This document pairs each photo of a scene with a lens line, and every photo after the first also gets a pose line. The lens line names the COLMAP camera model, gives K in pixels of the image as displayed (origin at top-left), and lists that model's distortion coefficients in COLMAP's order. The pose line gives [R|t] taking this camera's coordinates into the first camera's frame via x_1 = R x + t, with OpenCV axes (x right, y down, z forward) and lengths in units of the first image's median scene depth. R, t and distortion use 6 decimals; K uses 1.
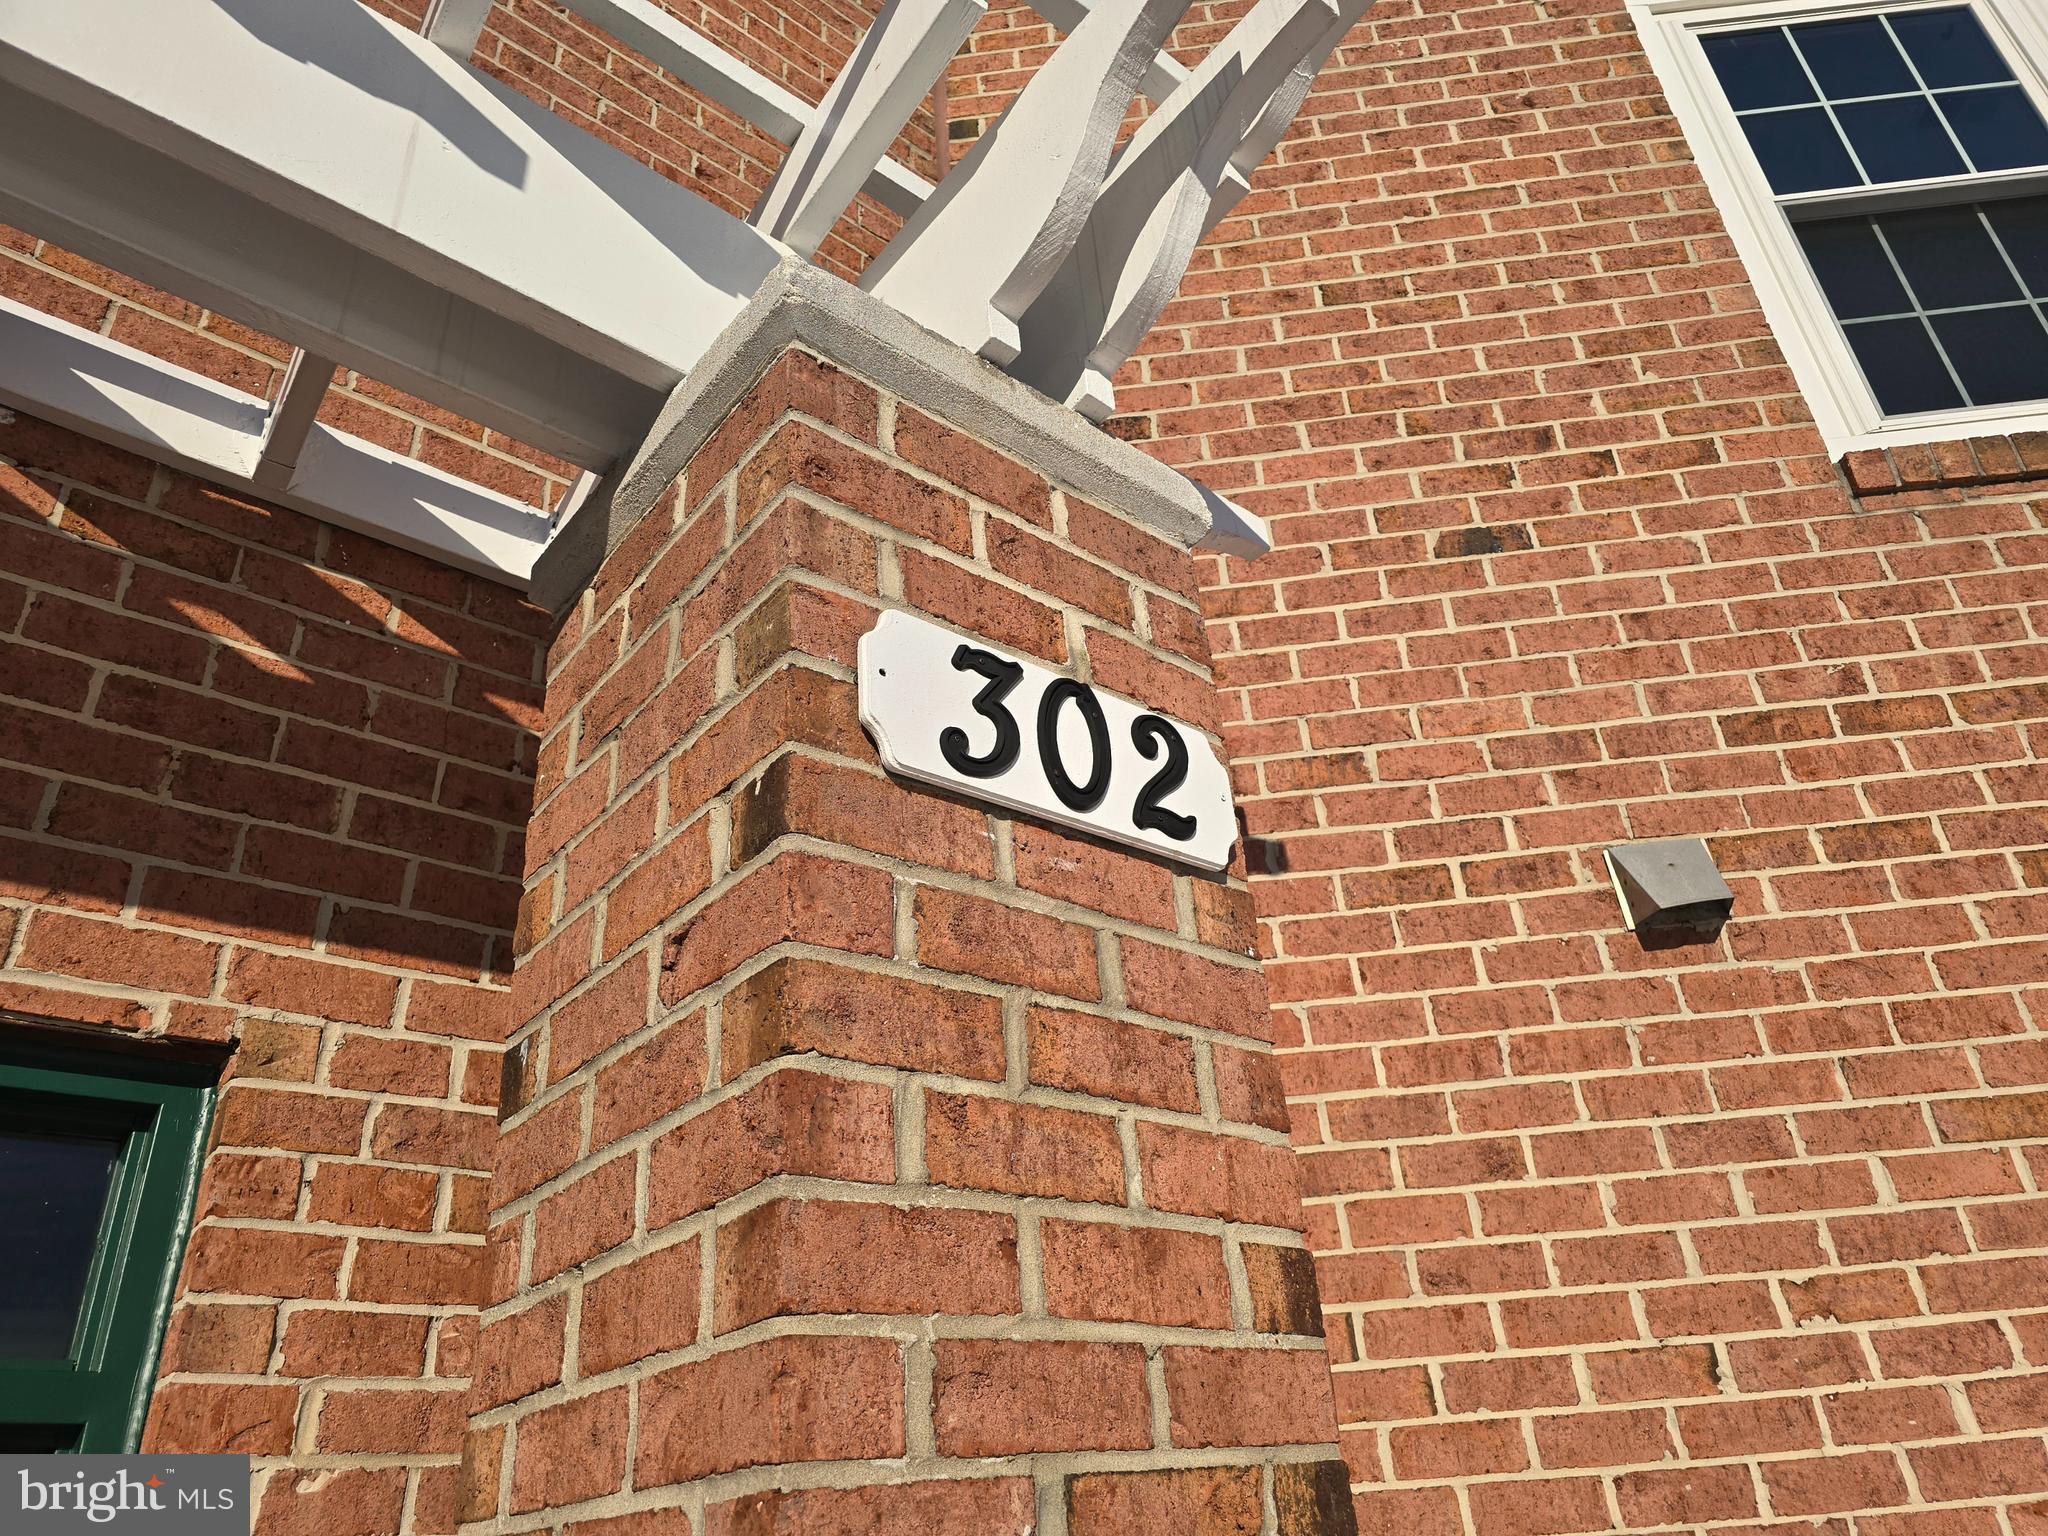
lens RADIAL K [[1398.4, 0, 1069.2], [0, 1398.4, 771.1], [0, 0, 1]] dist [0.064637, -0.057368]
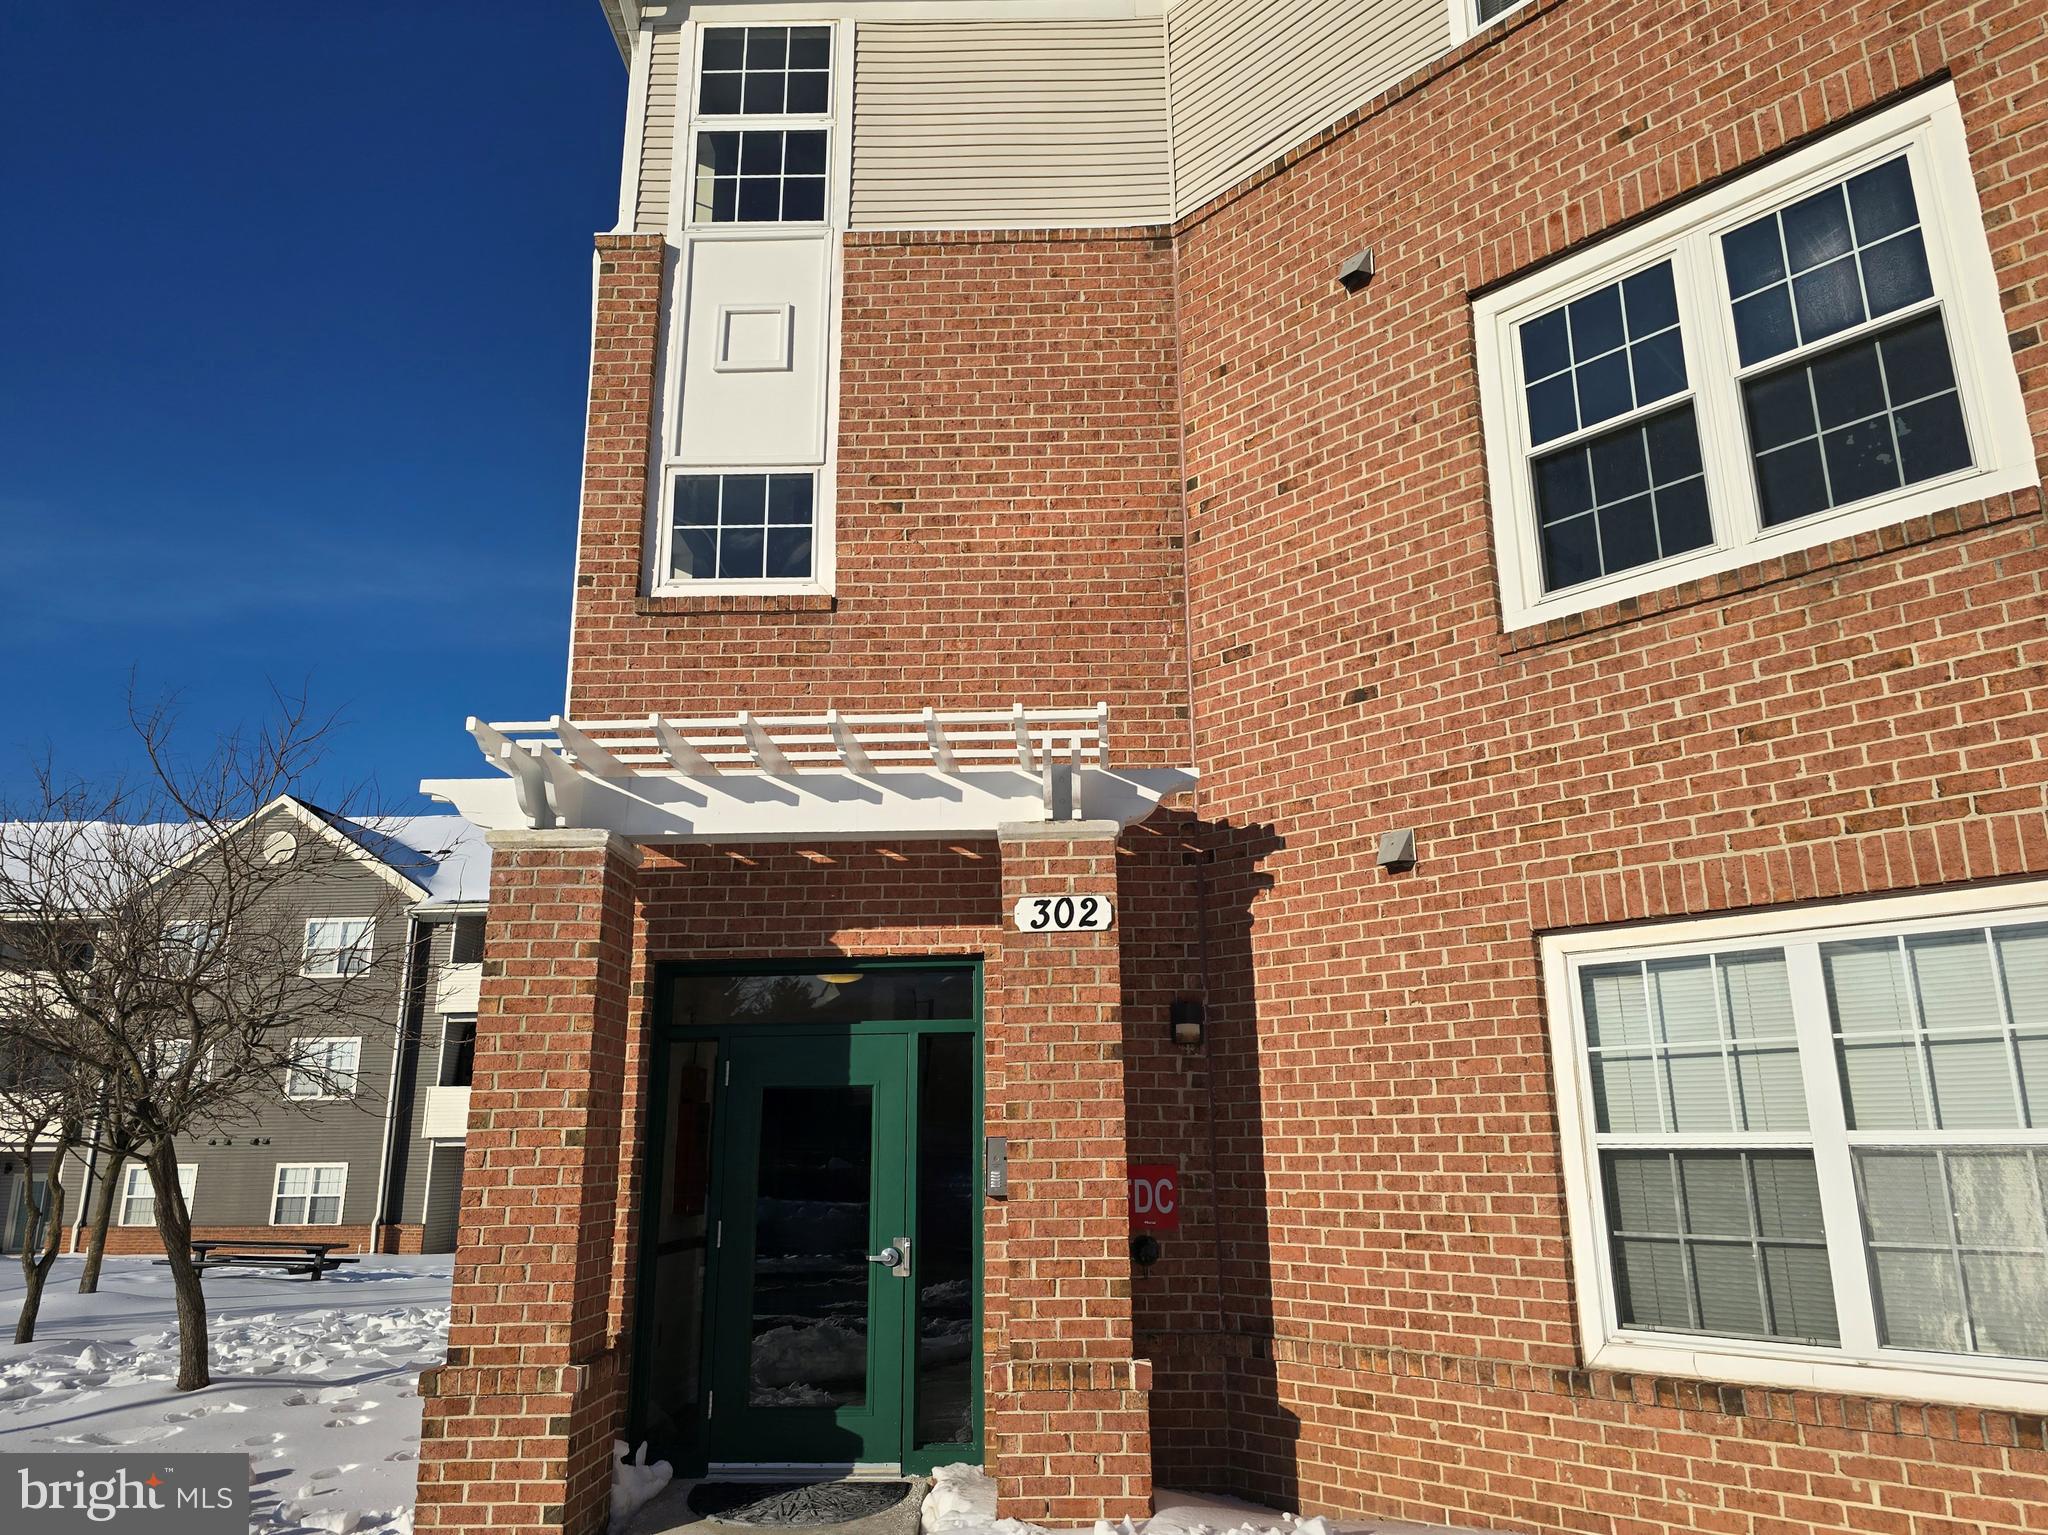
lens RADIAL K [[1398.4, 0, 1023.2], [0, 1398.4, 771.7], [0, 0, 1]] dist [0.064637, -0.057368]
pose [[0.743202, -0.108000, -0.660293, 1.821737], [0.285571, 0.943682, 0.167075, -0.769146], [0.605063, -0.312731, 0.732188, -1.452613]]
